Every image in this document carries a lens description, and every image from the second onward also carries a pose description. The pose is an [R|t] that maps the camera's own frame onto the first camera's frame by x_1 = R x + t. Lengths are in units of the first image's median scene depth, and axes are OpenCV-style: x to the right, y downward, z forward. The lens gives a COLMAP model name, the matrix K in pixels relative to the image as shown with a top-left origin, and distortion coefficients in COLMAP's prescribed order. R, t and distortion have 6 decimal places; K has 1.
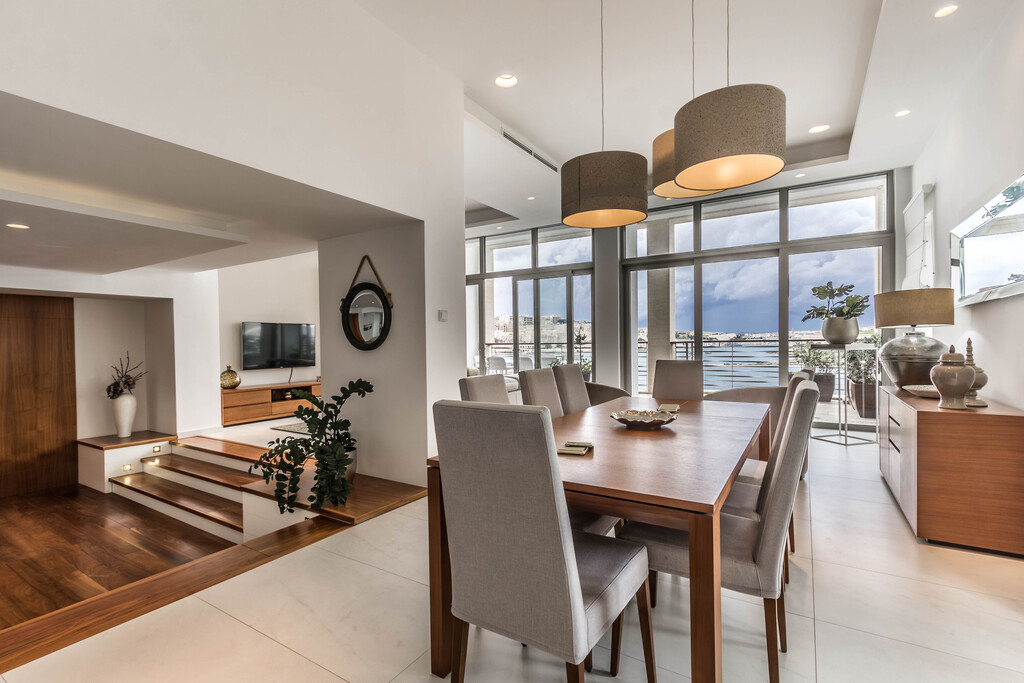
lens RADIAL K [[469.4, 0, 512.0], [0, 469.4, 341.5], [0, 0, 1]] dist [0.002238, 0.000167]
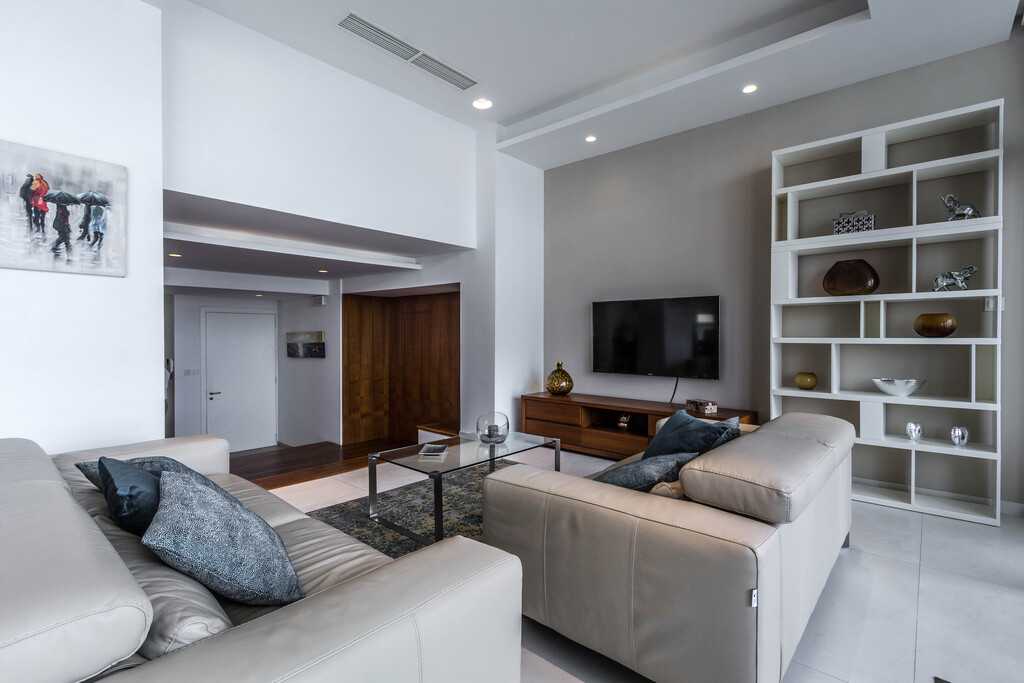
lens RADIAL K [[469.4, 0, 512.0], [0, 469.4, 341.5], [0, 0, 1]] dist [0.002238, 0.000167]
pose [[-0.180077, 0.029381, -0.983214, 0.133704], [-0.001587, 0.999544, 0.030160, -0.004893], [0.983651, 0.006991, -0.179948, 1.053640]]
